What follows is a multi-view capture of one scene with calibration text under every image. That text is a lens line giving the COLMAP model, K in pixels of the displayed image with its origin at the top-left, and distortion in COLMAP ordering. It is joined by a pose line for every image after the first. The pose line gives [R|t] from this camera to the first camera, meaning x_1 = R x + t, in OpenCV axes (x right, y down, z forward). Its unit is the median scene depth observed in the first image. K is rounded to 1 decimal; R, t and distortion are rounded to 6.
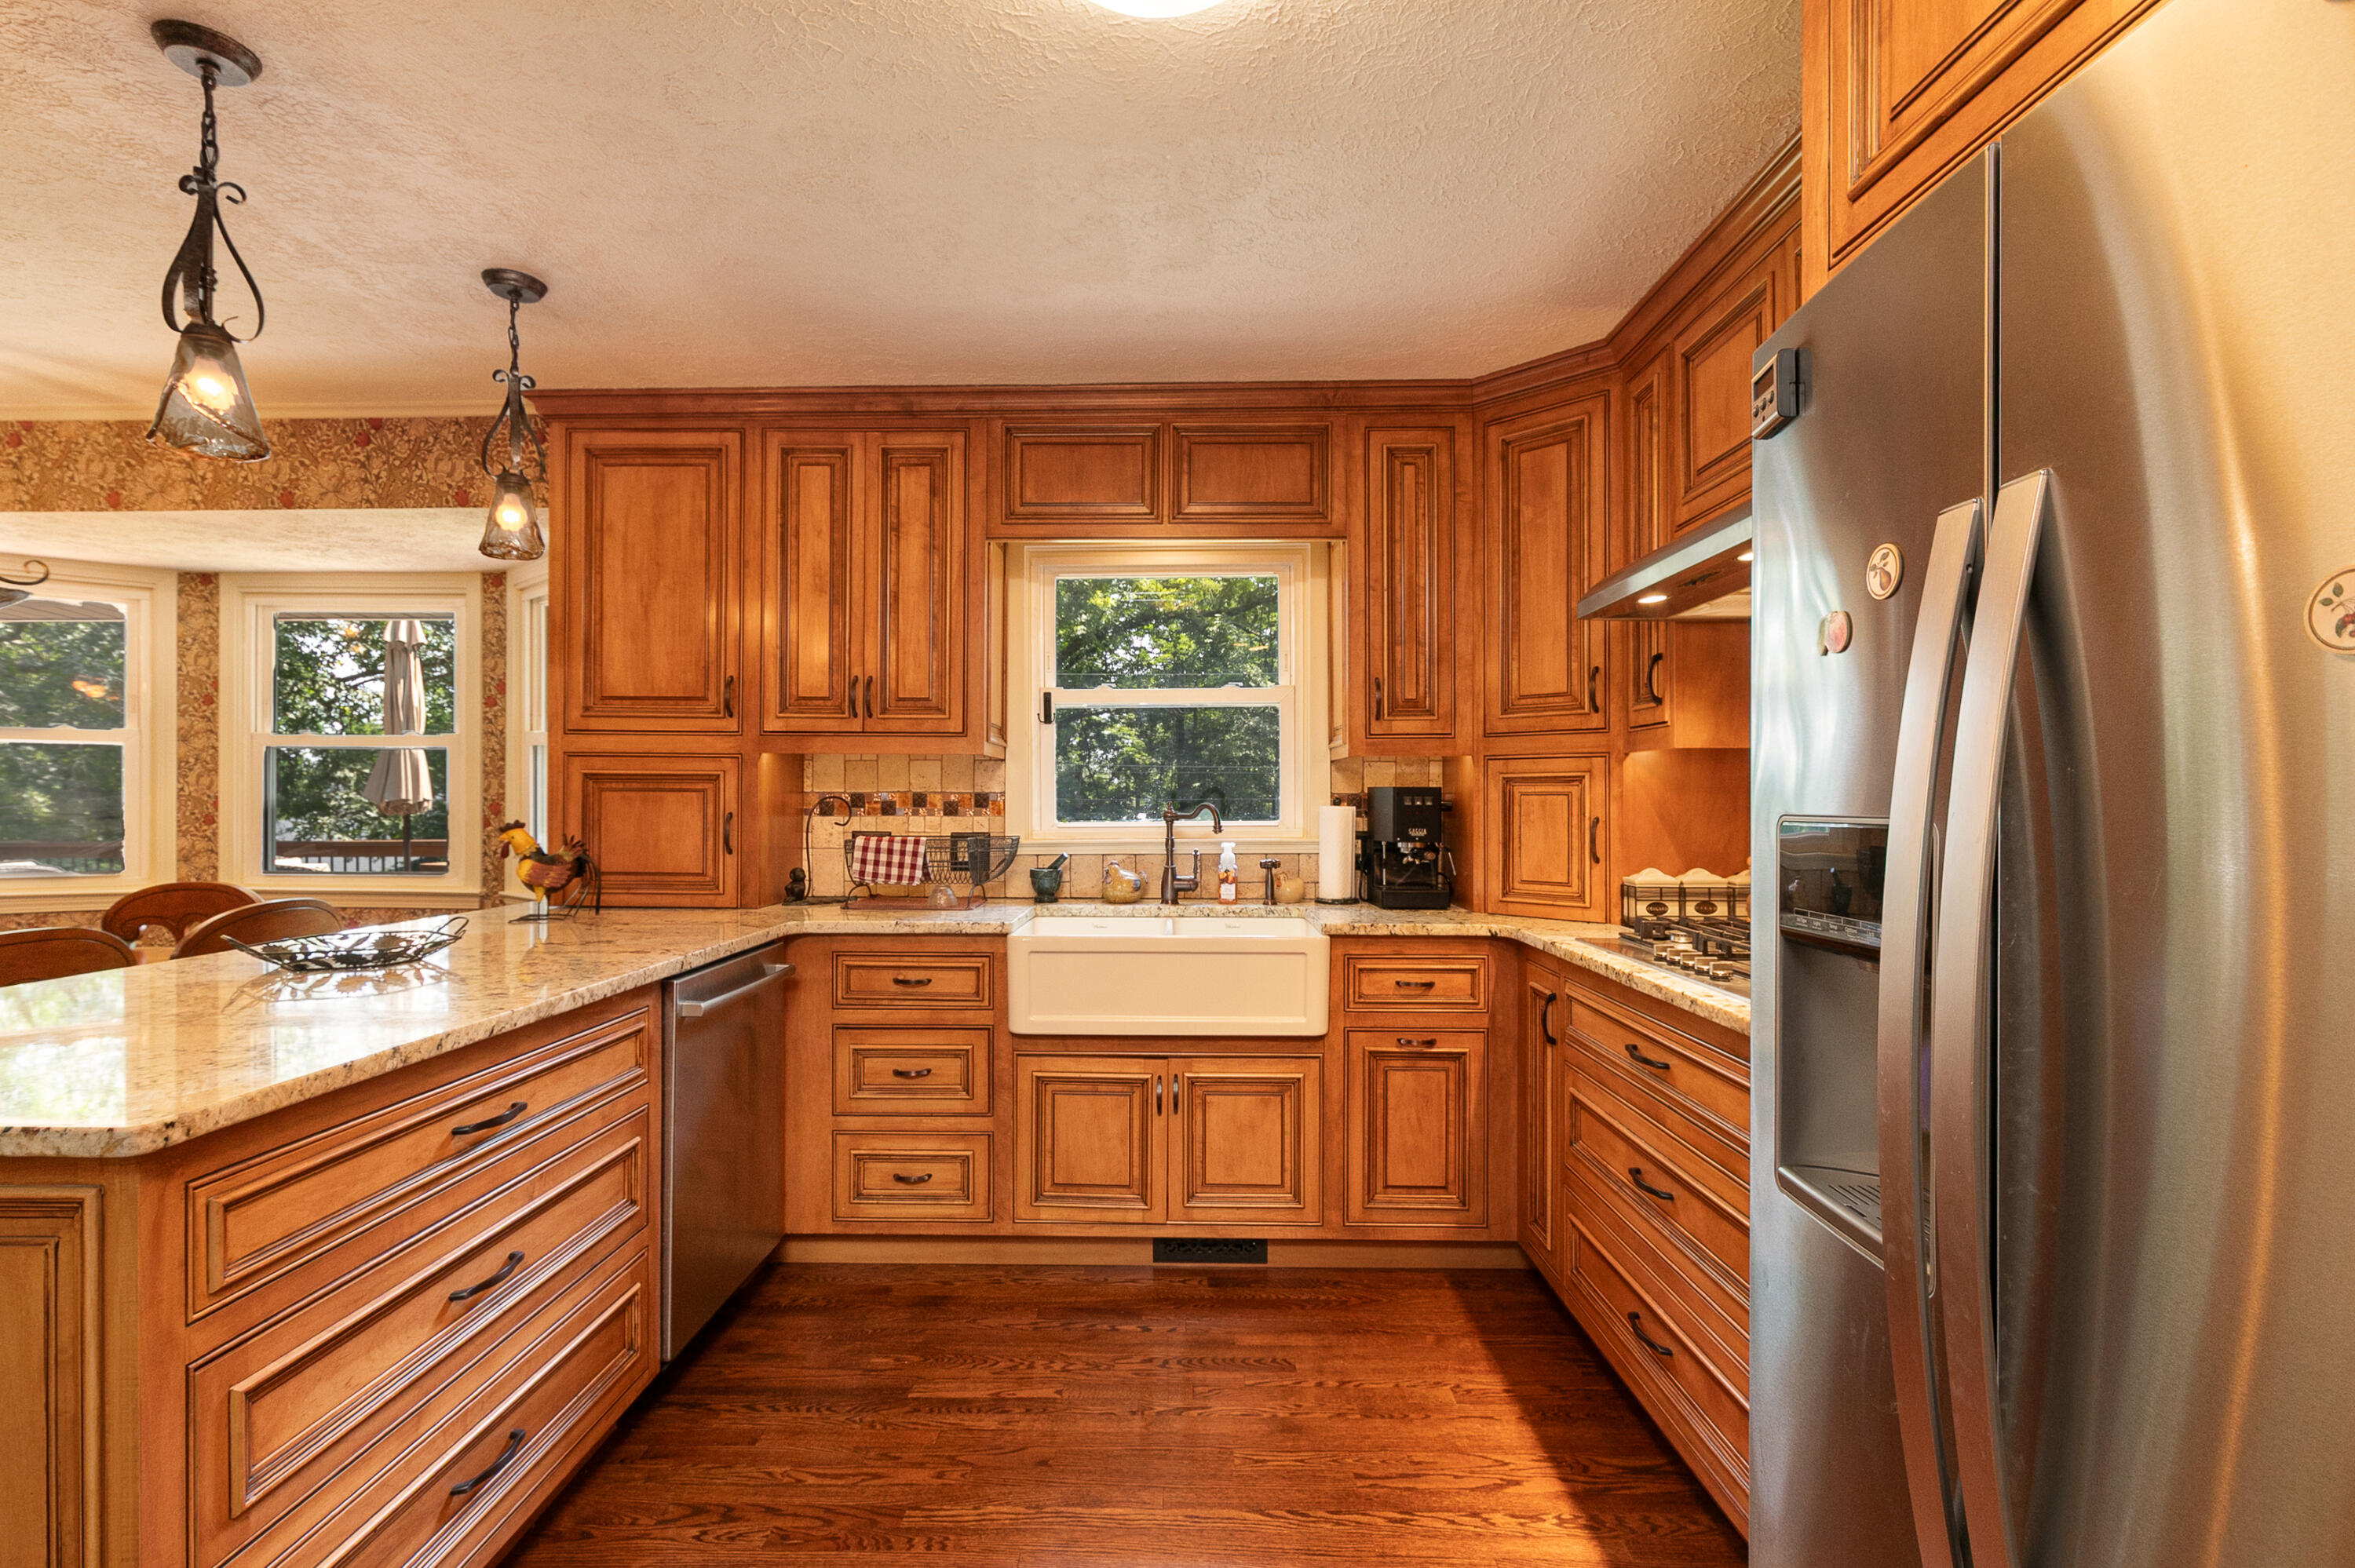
lens RADIAL K [[1075.5, 0, 1092.5], [0, 1075.5, 804.1], [0, 0, 1]] dist [-0.000209, -0.000446]
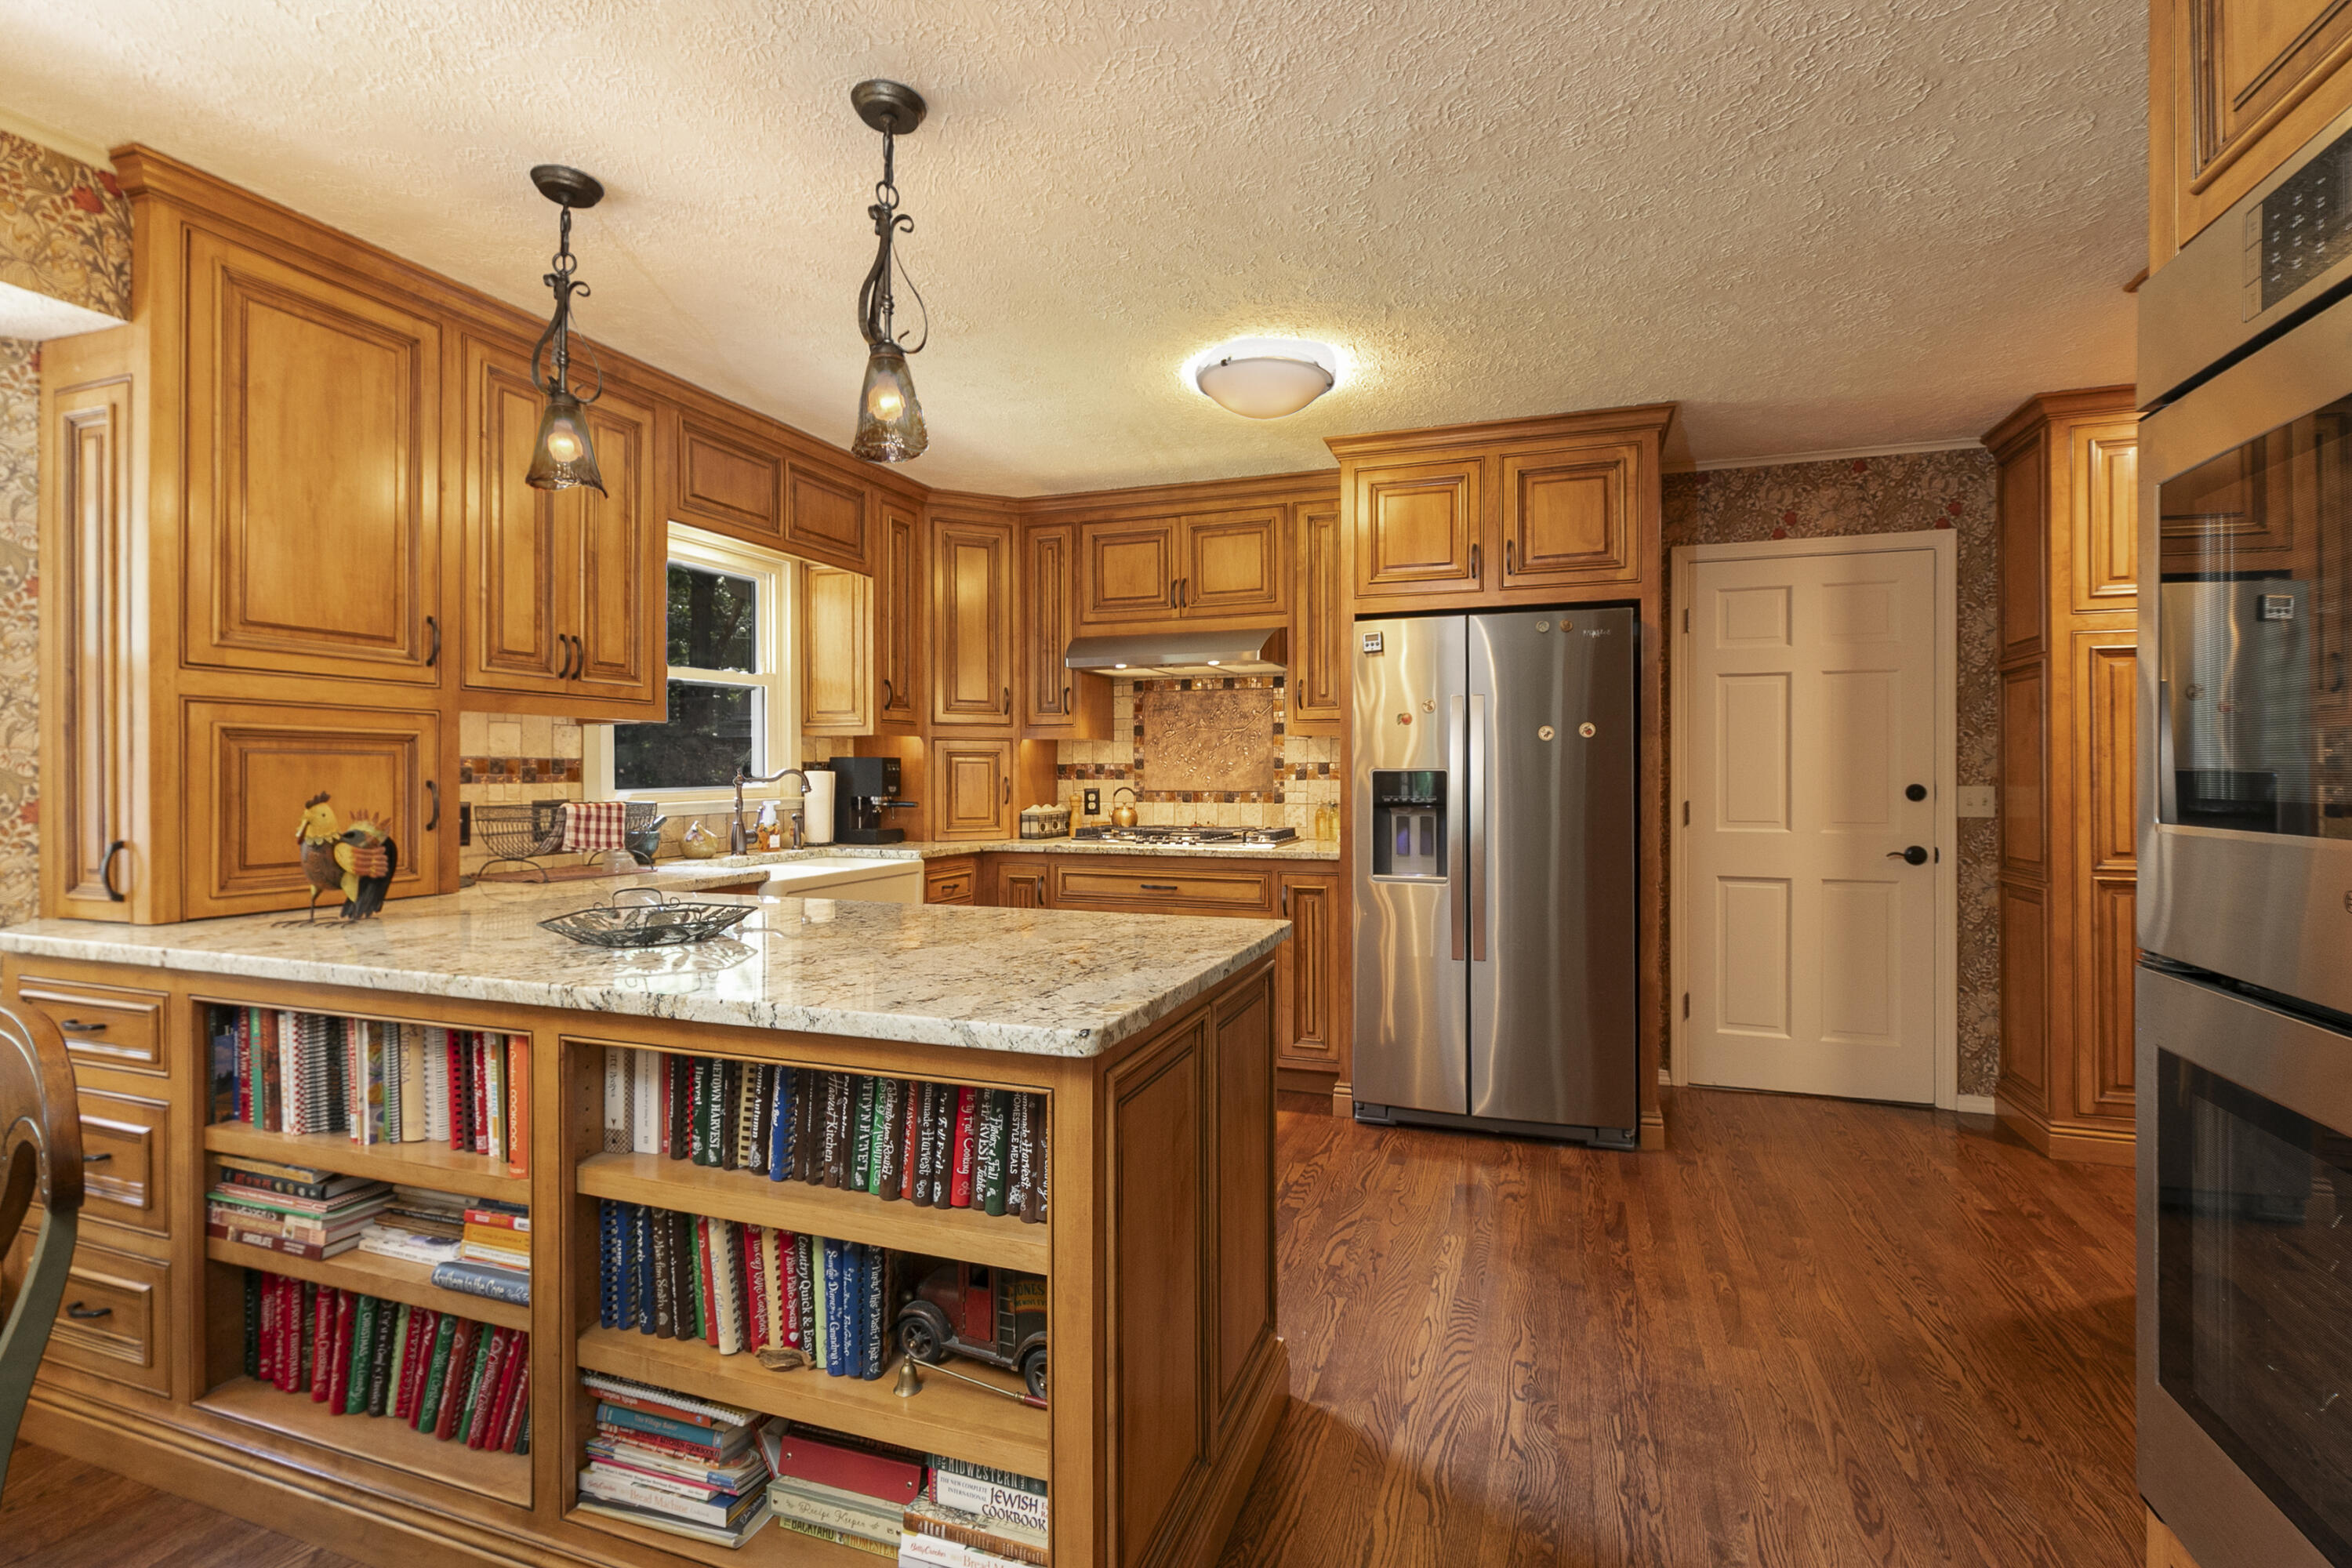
lens RADIAL K [[1074.3, 0, 1184.2], [0, 1074.3, 772.1], [0, 0, 1]] dist [-0.000209, -0.000446]
pose [[0.315126, -0.003672, 0.949043, -0.939986], [0.005586, 0.999982, 0.002014, 0.003021], [-0.949033, 0.004667, 0.315141, 0.182517]]
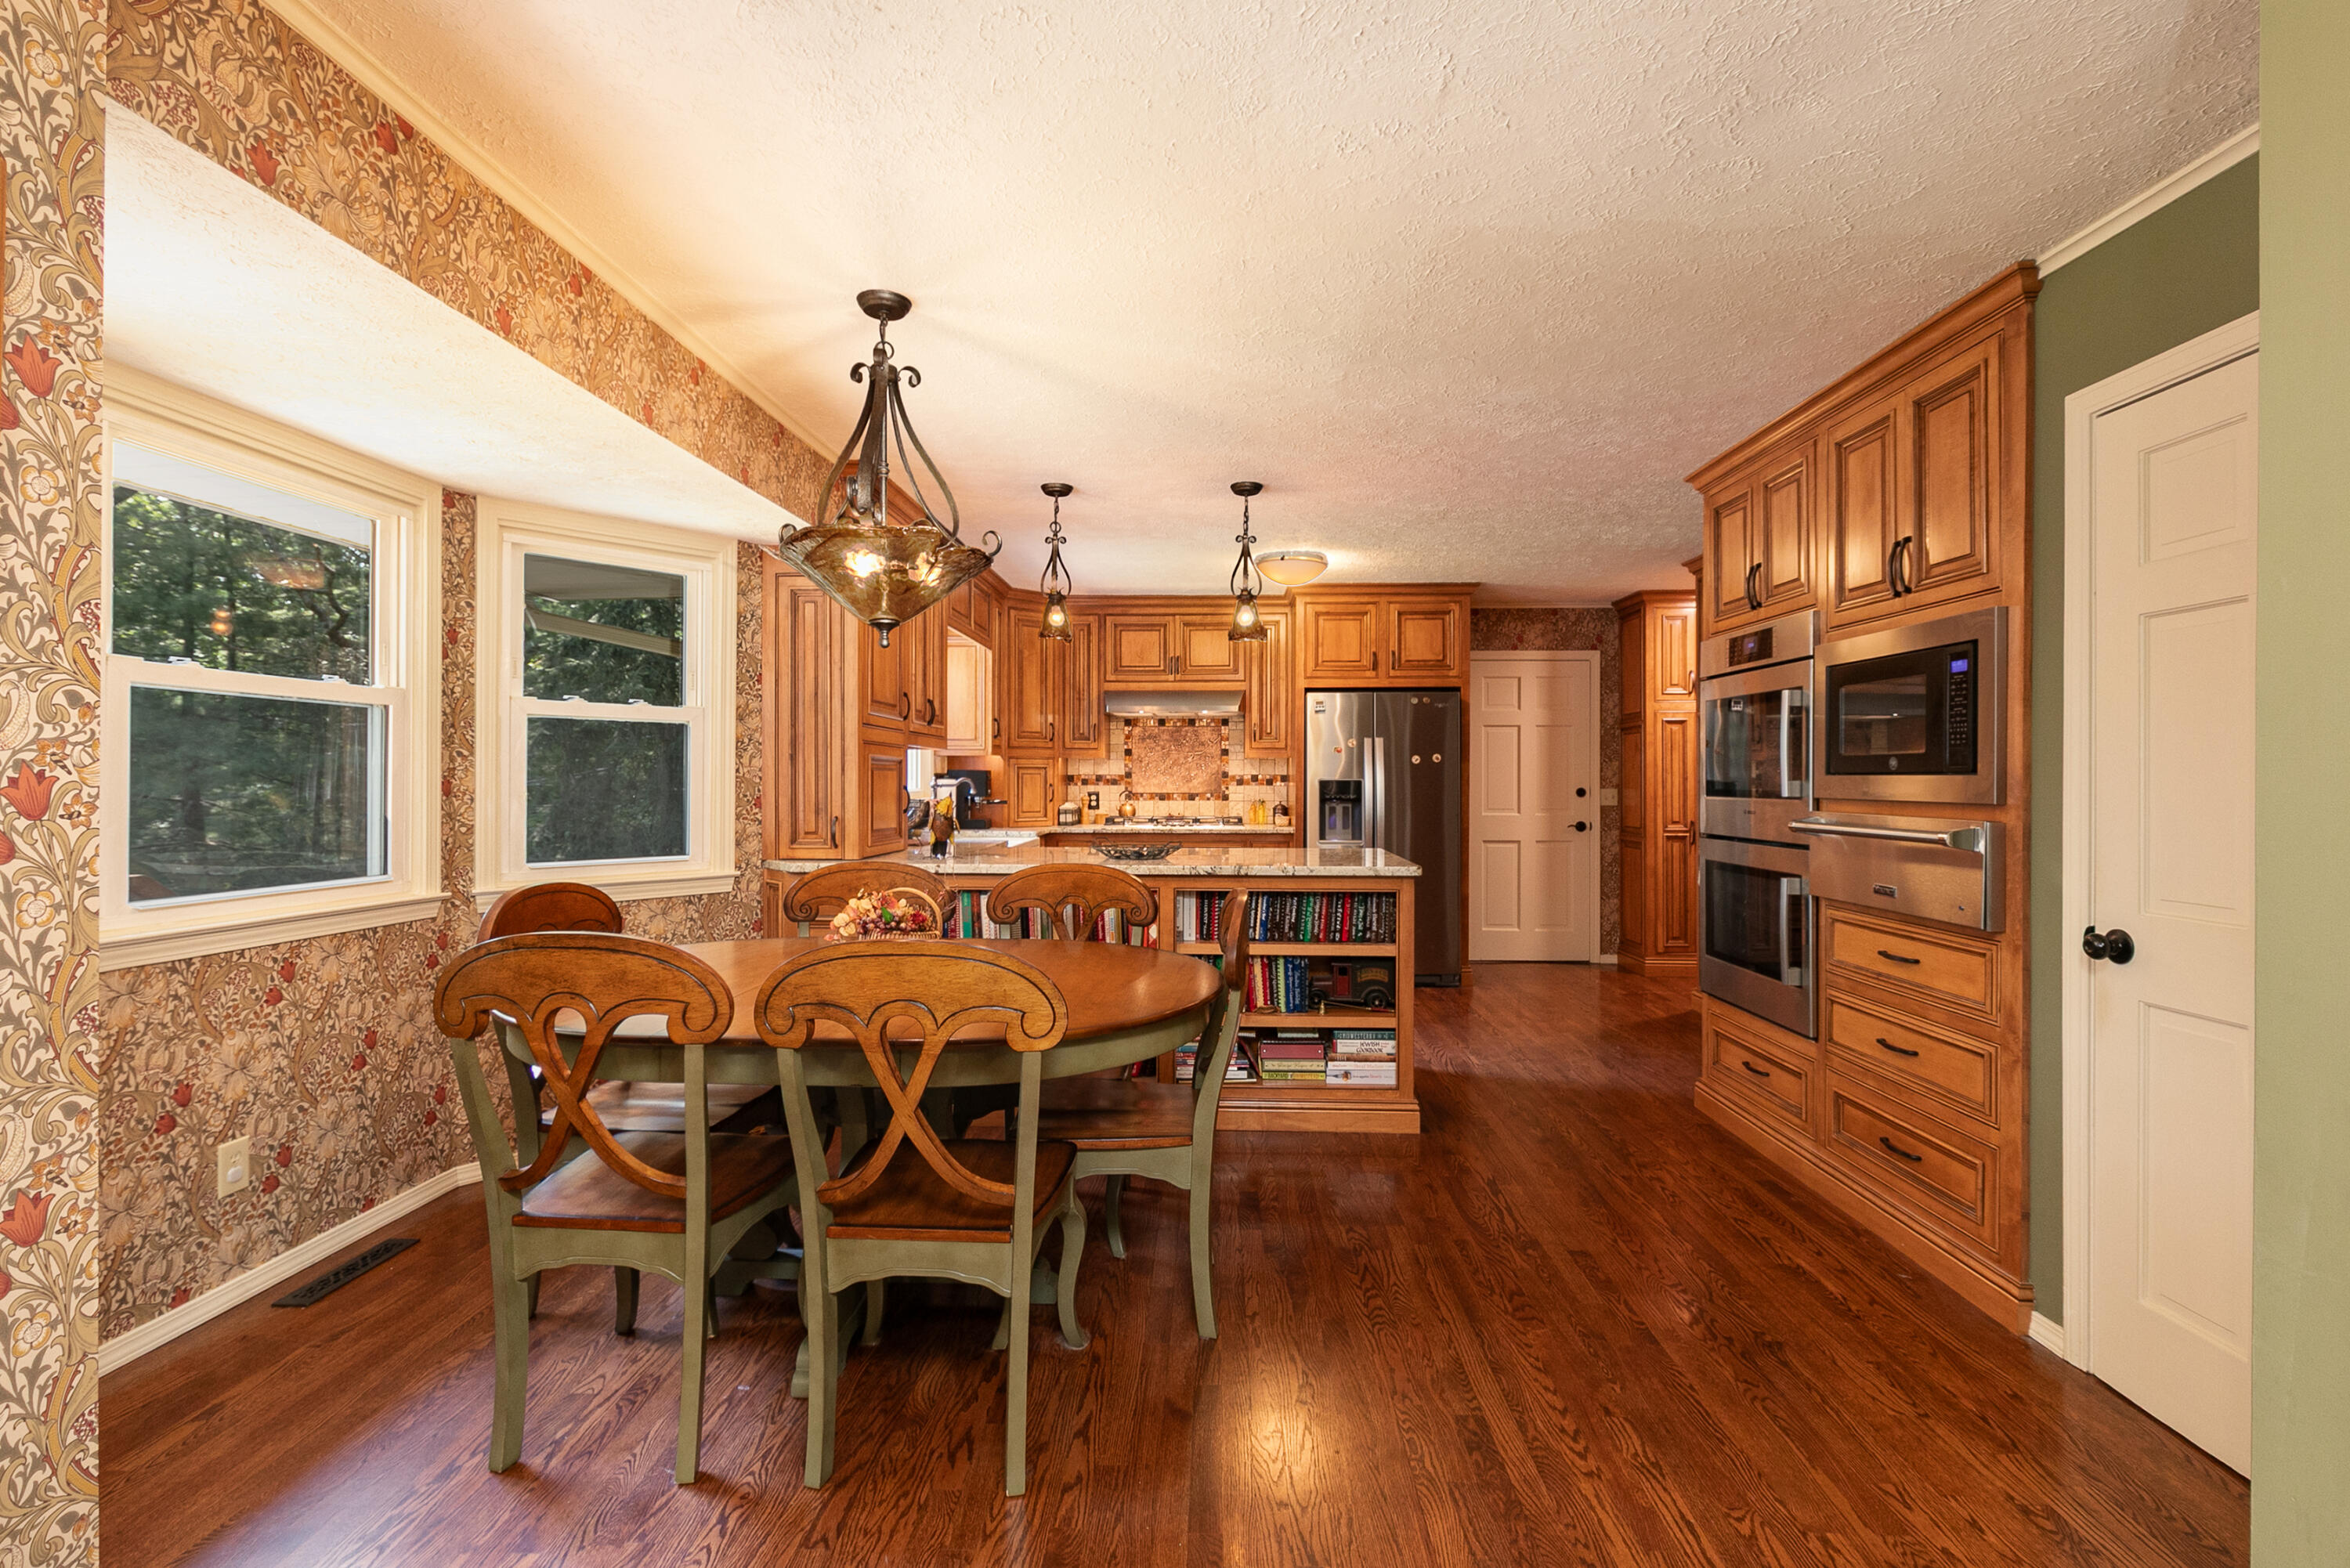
lens RADIAL K [[1073.3, 0, 1174.4], [0, 1073.3, 777.1], [0, 0, 1]] dist [-0.000209, -0.000446]
pose [[0.014716, -0.001408, 0.999891, -1.806893], [0.002554, 0.999996, 0.001371, -0.004209], [-0.999888, 0.002534, 0.014719, 0.610527]]
